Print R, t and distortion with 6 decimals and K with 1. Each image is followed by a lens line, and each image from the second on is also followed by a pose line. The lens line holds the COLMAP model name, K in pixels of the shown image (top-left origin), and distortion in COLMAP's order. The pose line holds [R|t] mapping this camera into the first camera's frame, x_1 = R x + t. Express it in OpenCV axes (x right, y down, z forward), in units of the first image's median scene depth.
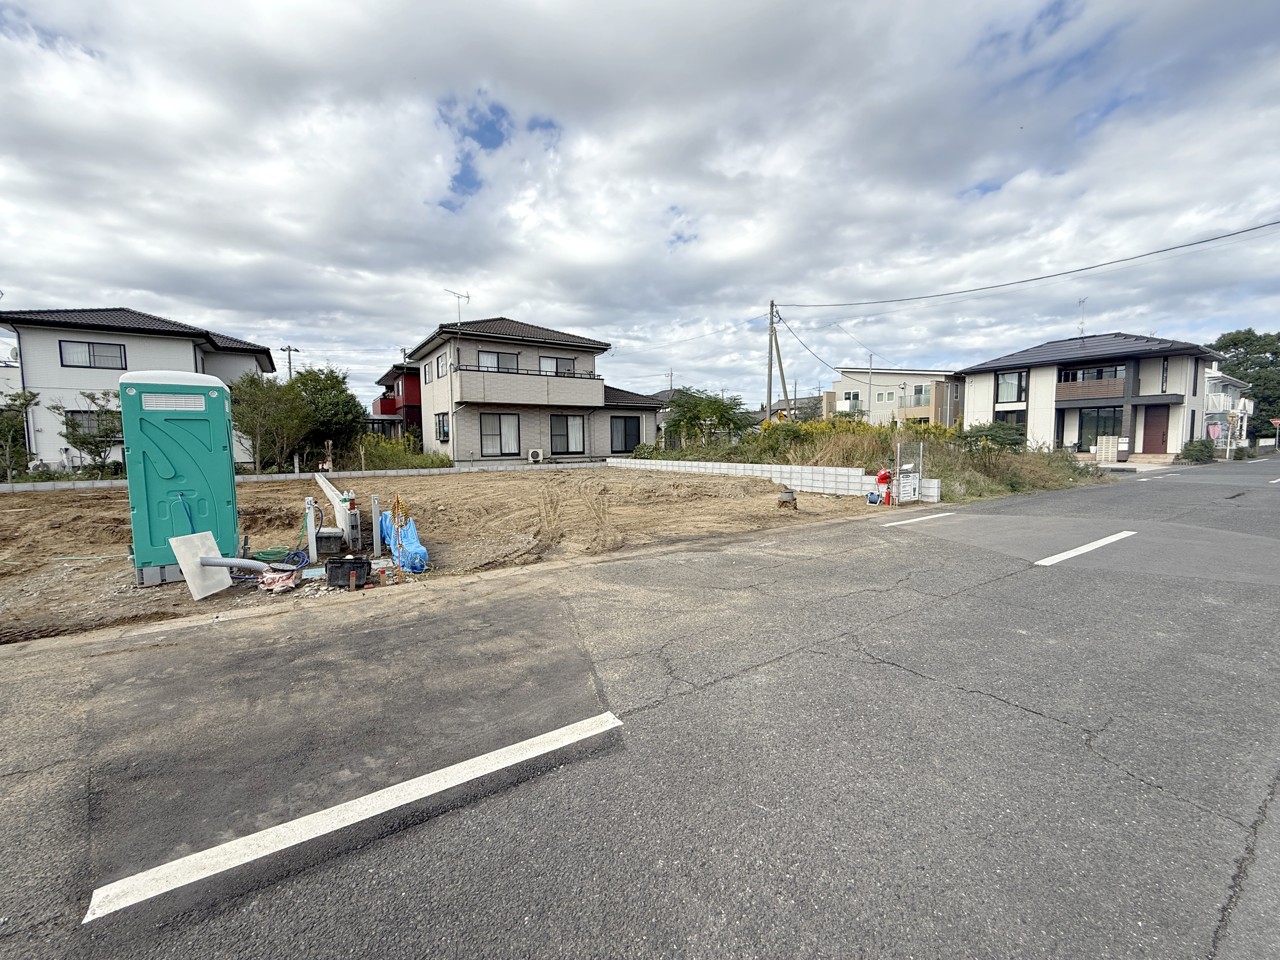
lens RADIAL K [[510.0, 0, 635.8], [0, 510.0, 476.0], [0, 0, 1]] dist [0.002979, -0.000357]
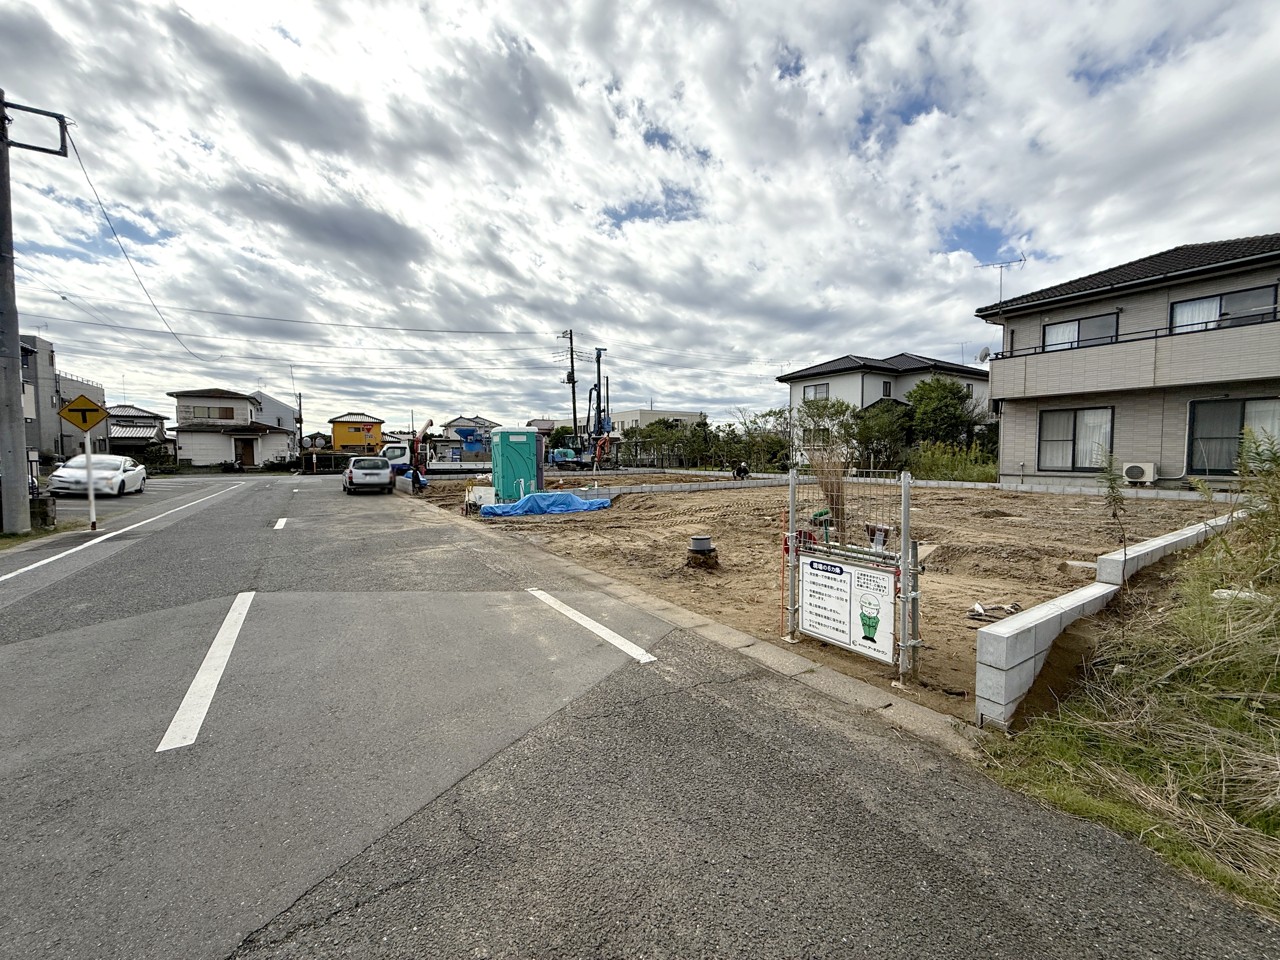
lens RADIAL K [[510.0, 0, 635.8], [0, 510.0, 476.0], [0, 0, 1]] dist [0.002979, -0.000357]
pose [[-0.013170, 0.057686, -0.998248, 1.066112], [-0.062951, 0.996306, 0.058404, -0.090090], [0.997930, 0.063609, -0.009490, 1.059497]]
